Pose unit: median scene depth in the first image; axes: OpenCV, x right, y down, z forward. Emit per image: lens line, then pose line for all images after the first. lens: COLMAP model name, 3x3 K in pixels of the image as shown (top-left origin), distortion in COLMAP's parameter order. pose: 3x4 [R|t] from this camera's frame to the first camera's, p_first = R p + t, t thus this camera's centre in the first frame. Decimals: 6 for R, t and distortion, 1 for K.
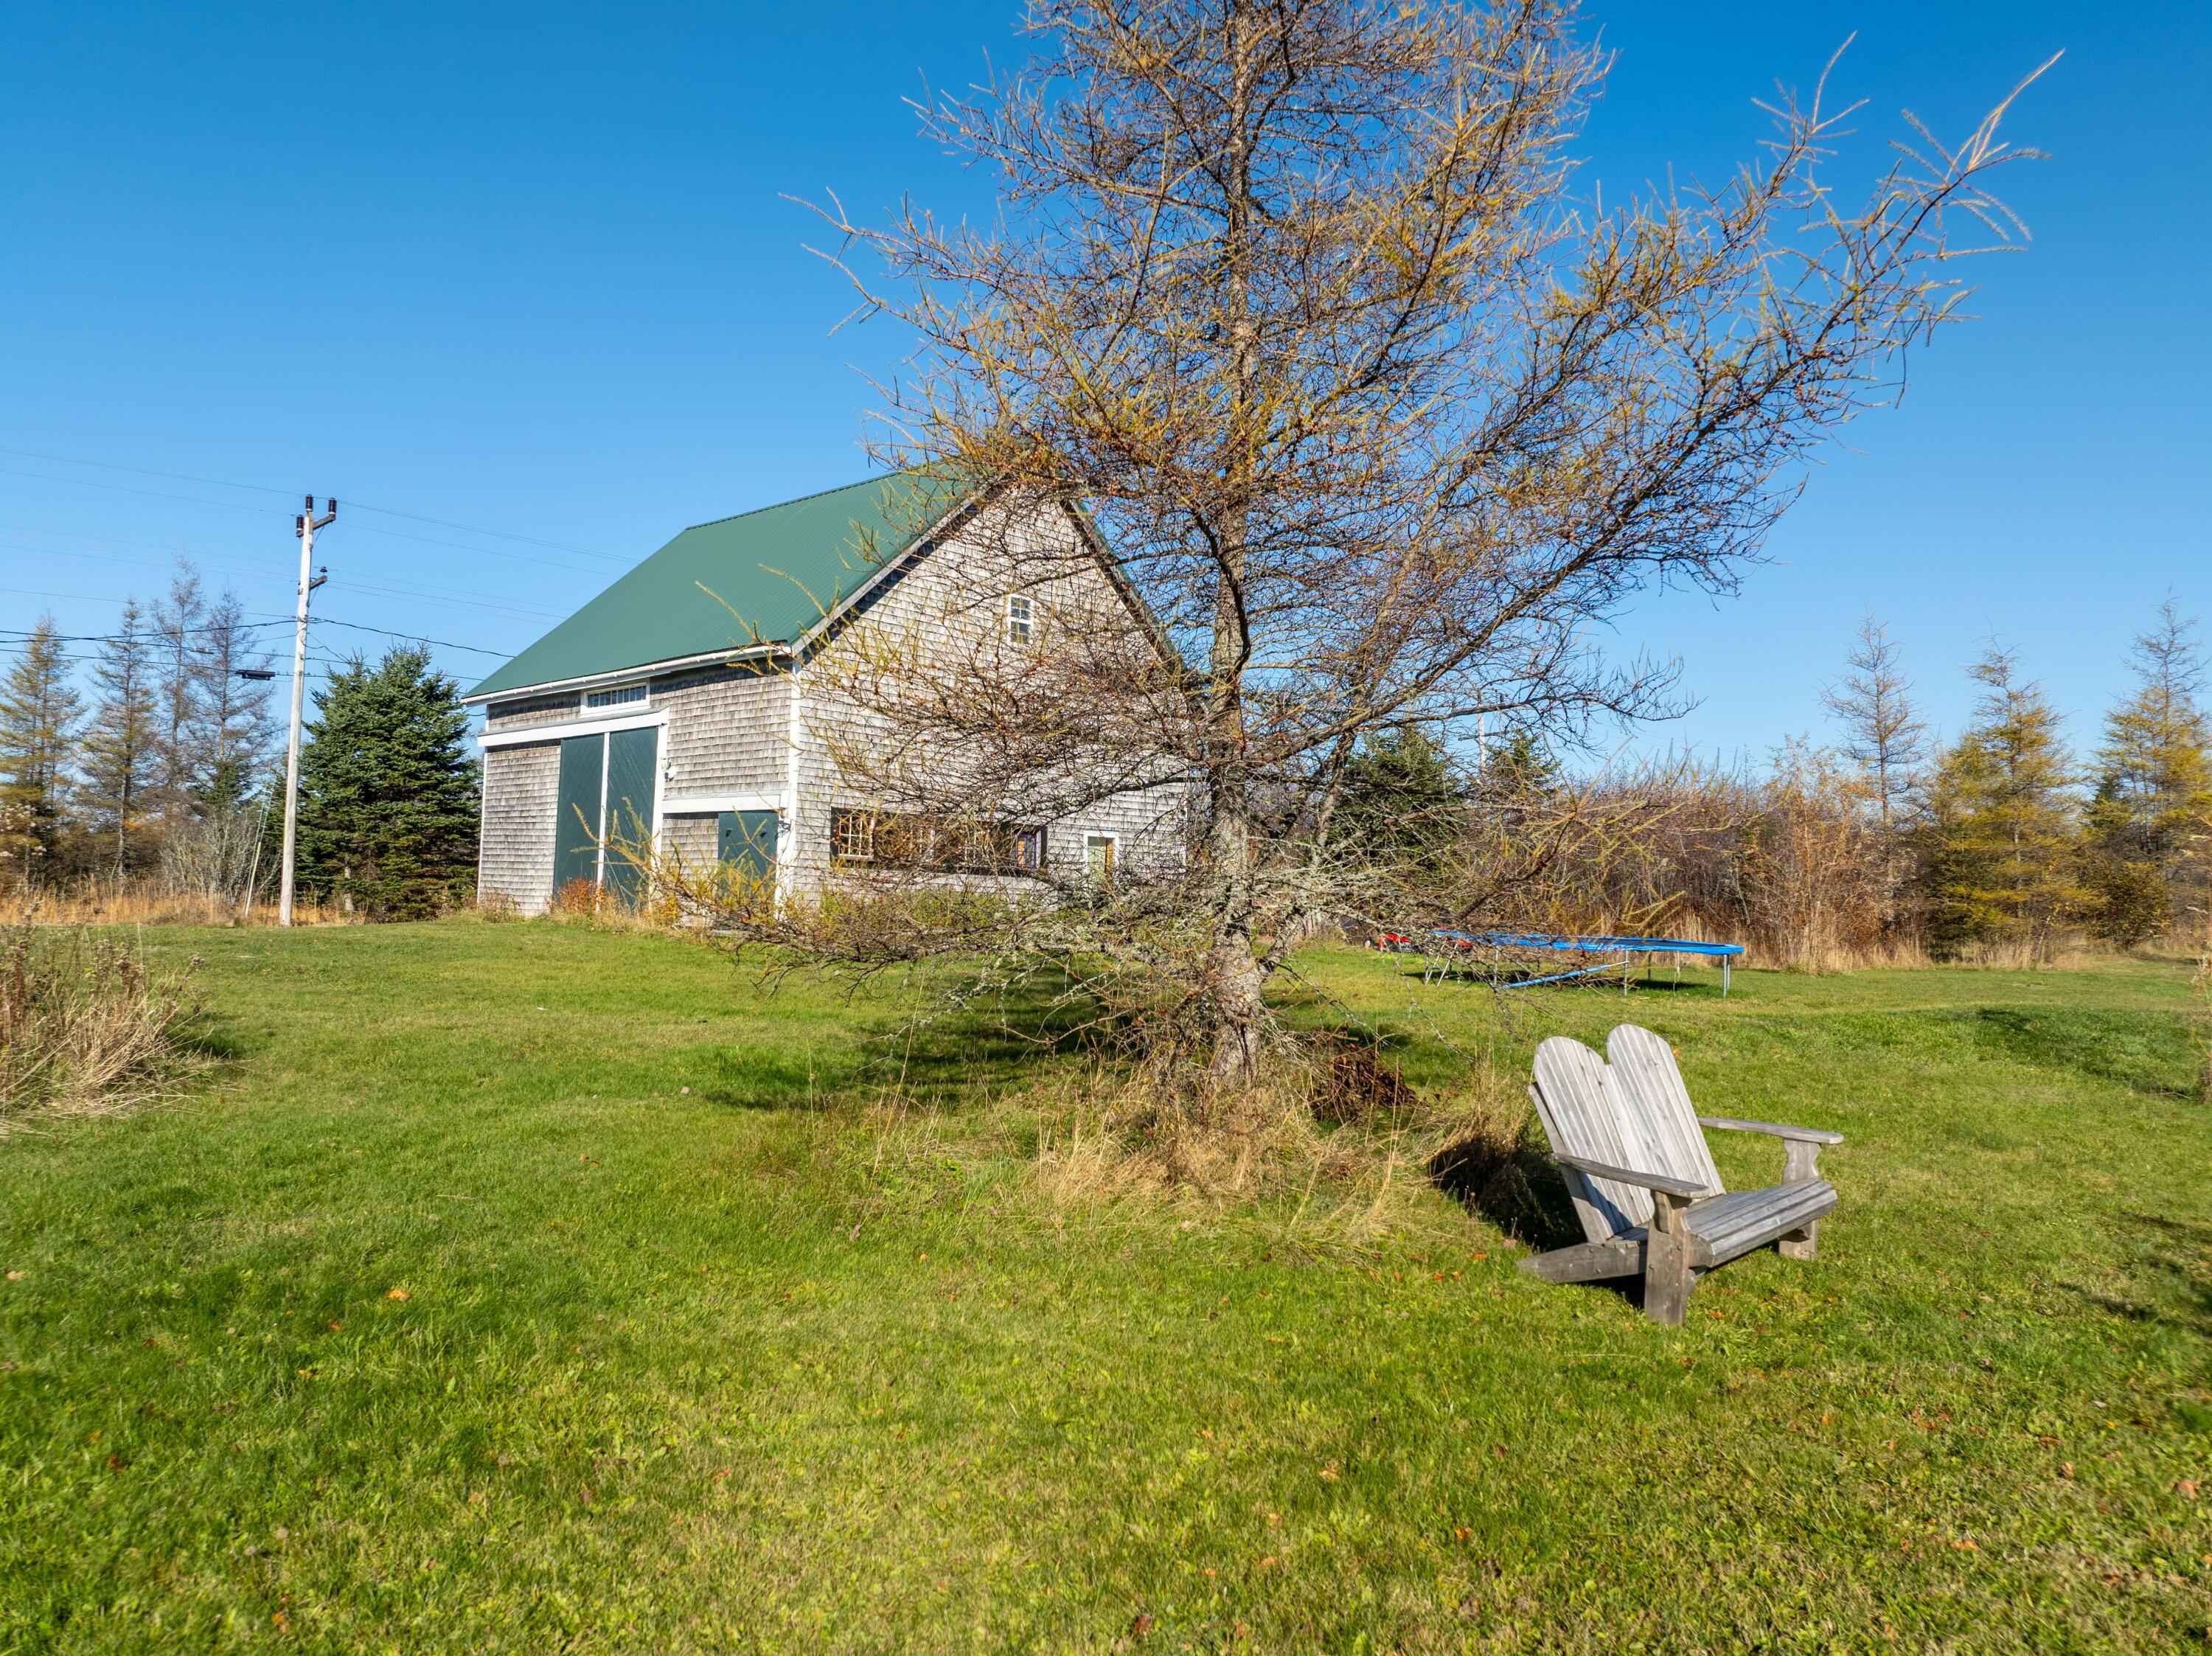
lens RADIAL K [[1562.3, 0, 1096.2], [0, 1562.3, 814.1], [0, 0, 1]] dist [-0.041573, 0.008652]
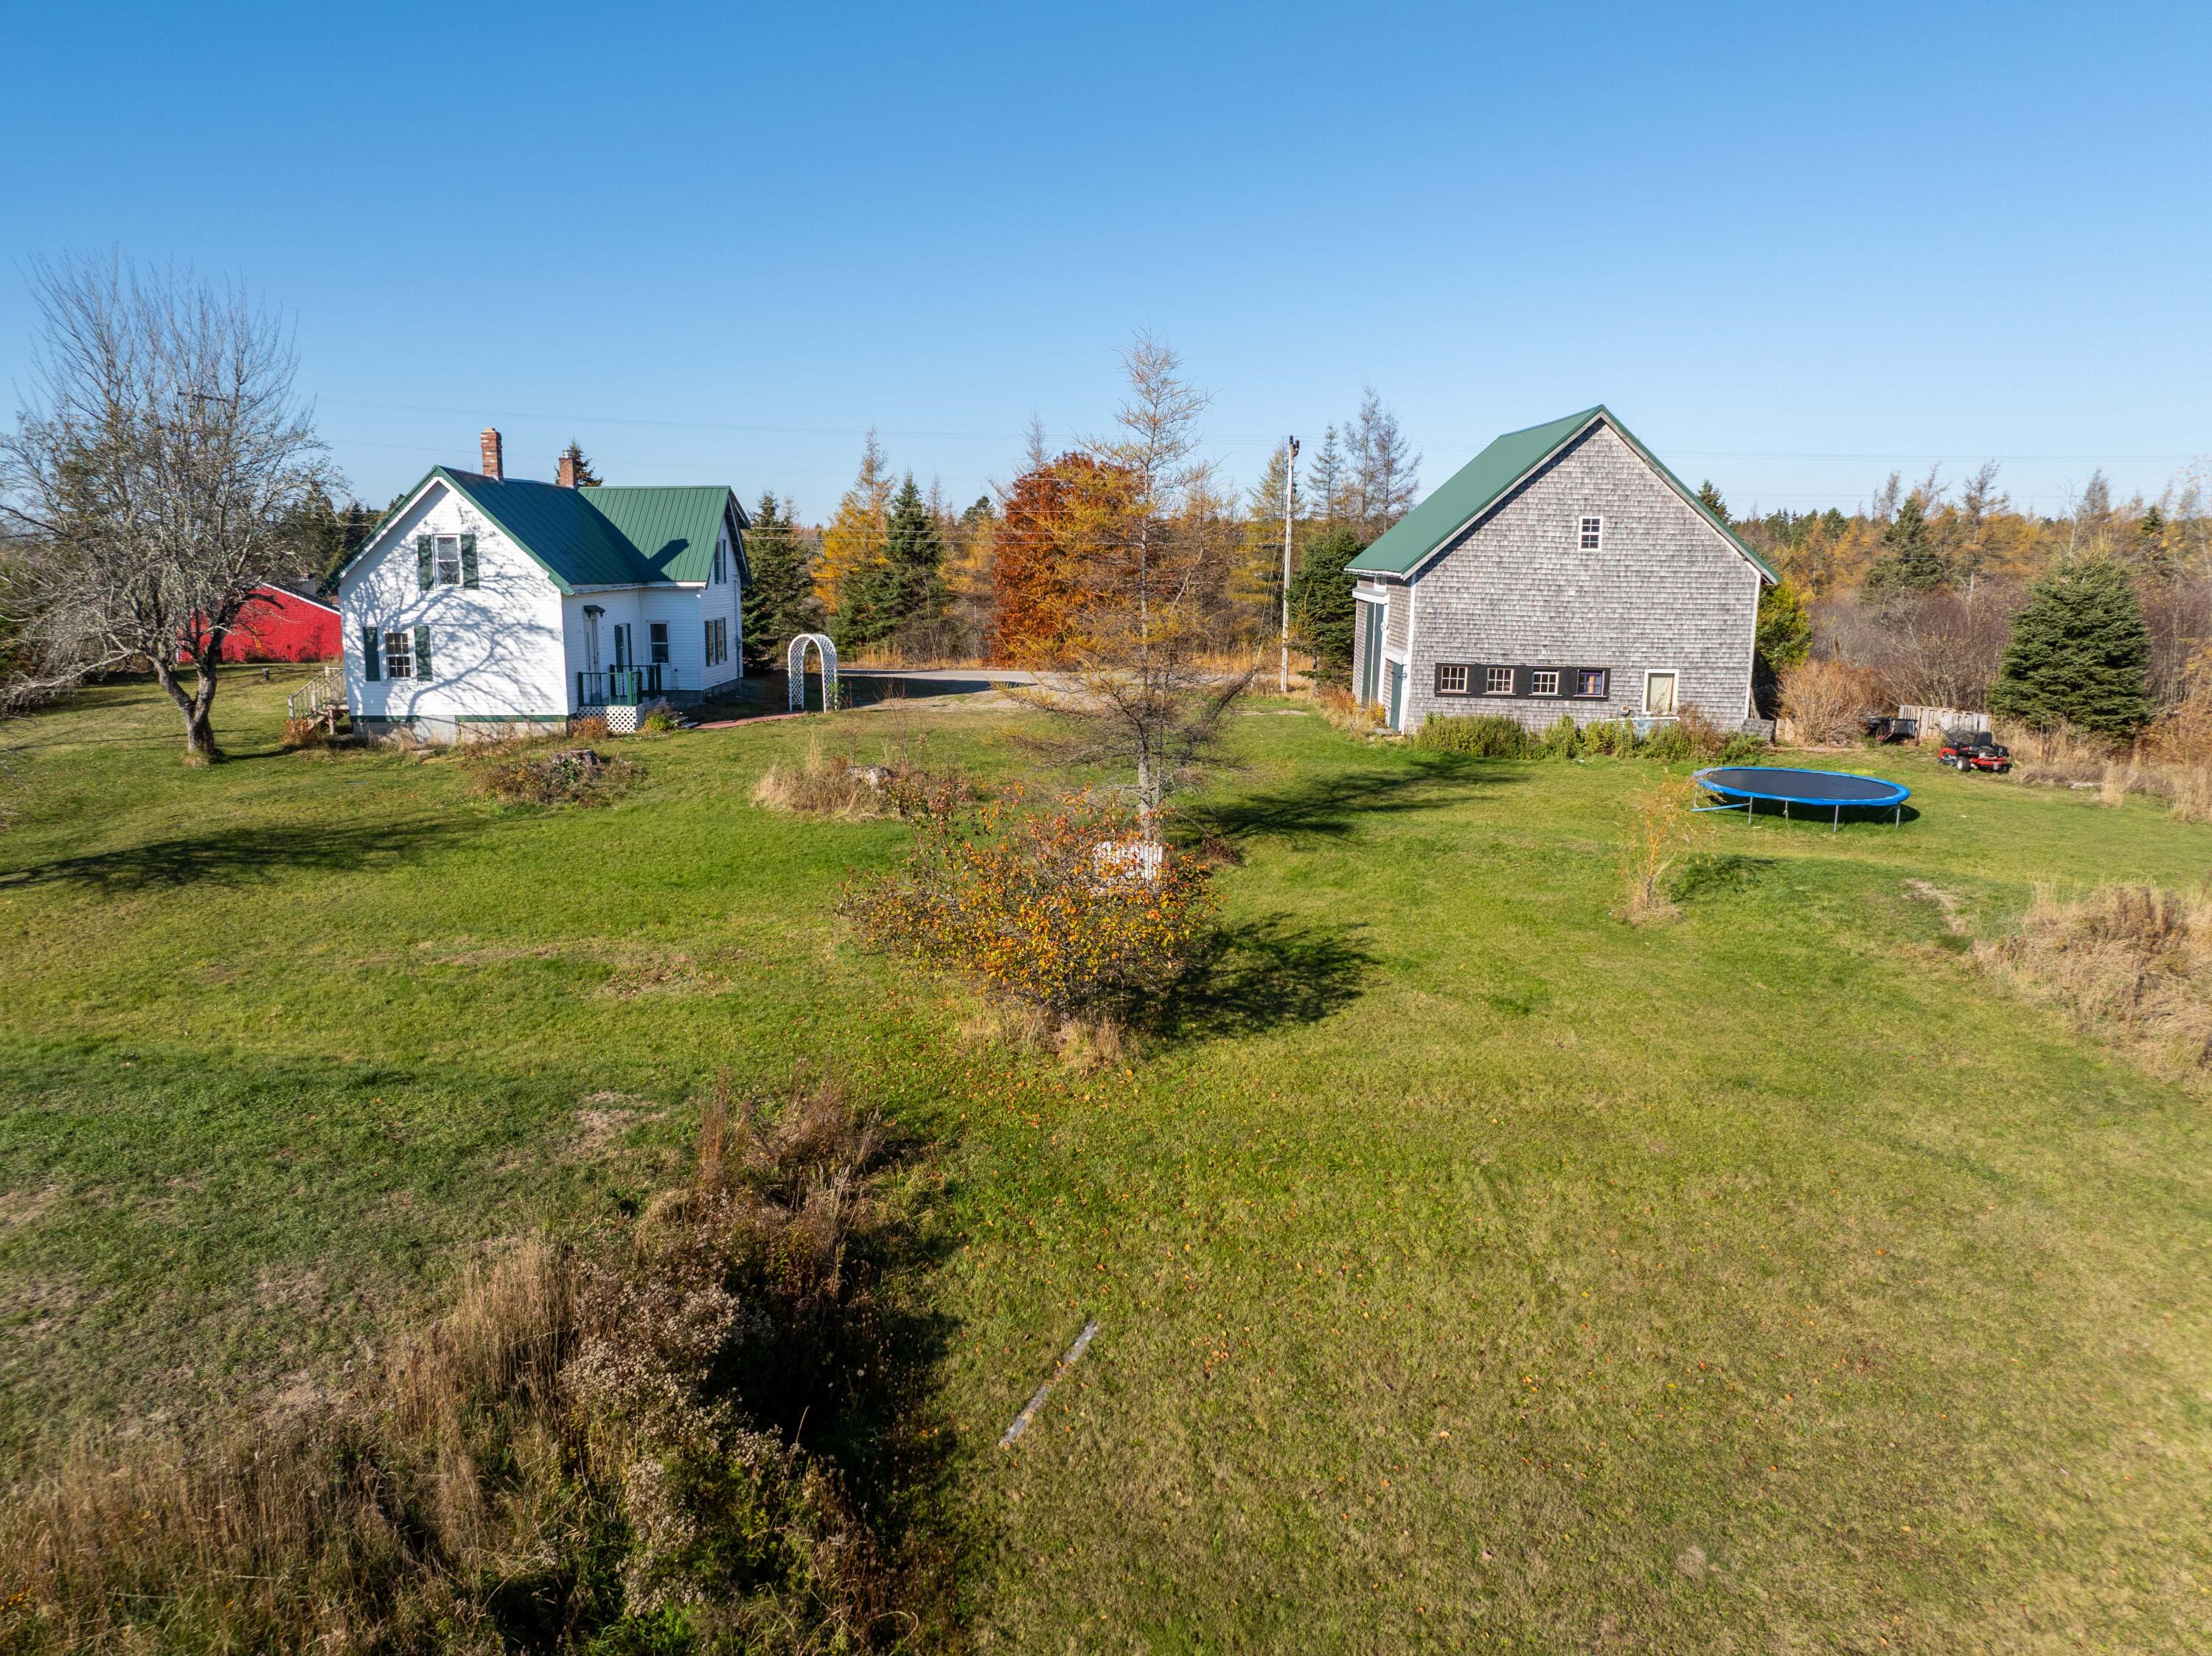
lens RADIAL K [[1562.3, 0, 1118.2], [0, 1562.3, 833.3], [0, 0, 1]] dist [-0.041573, 0.008652]
pose [[0.680783, 0.120649, -0.722481, 0.769924], [0.043247, 0.978001, 0.204070, -0.167395], [0.731207, -0.170173, 0.660589, -0.390453]]
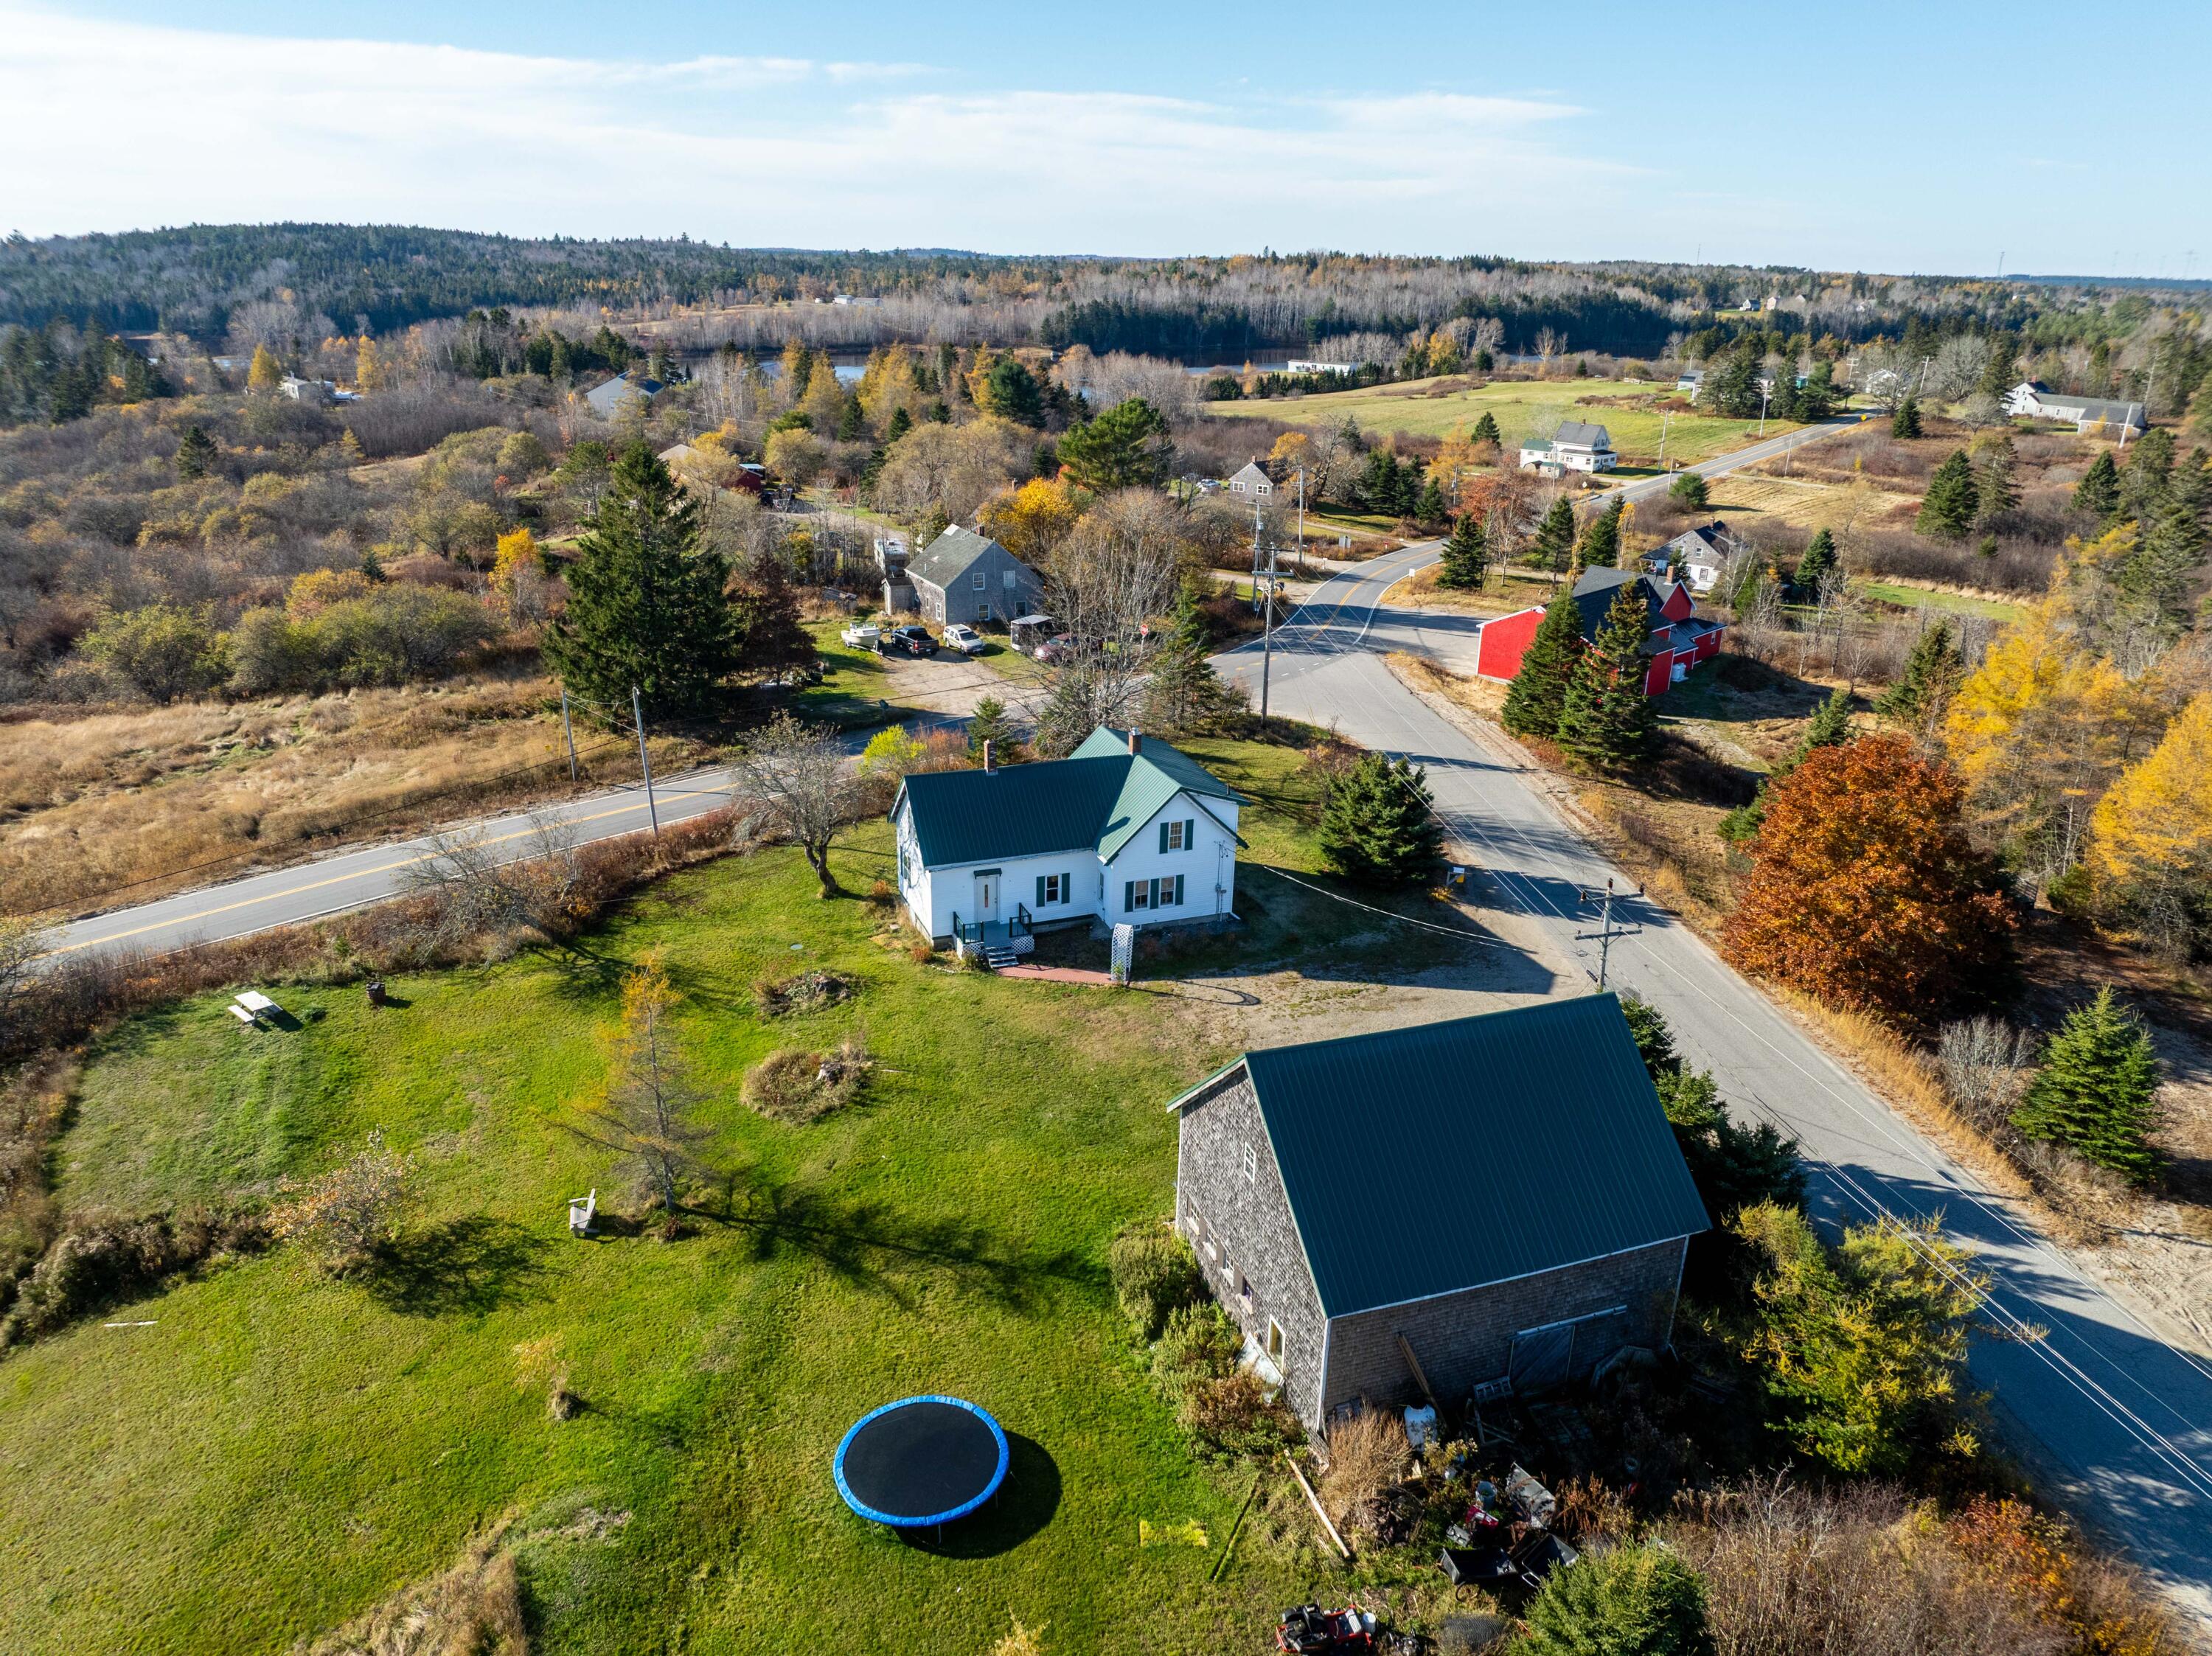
lens RADIAL K [[1562.3, 0, 1109.8], [0, 1562.3, 812.3], [0, 0, 1]] dist [-0.041573, 0.008652]
pose [[-0.454474, 0.283387, -0.844479, 1.196439], [0.030279, 0.952410, 0.303311, -0.909195], [0.890245, 0.112277, -0.441426, 1.513734]]
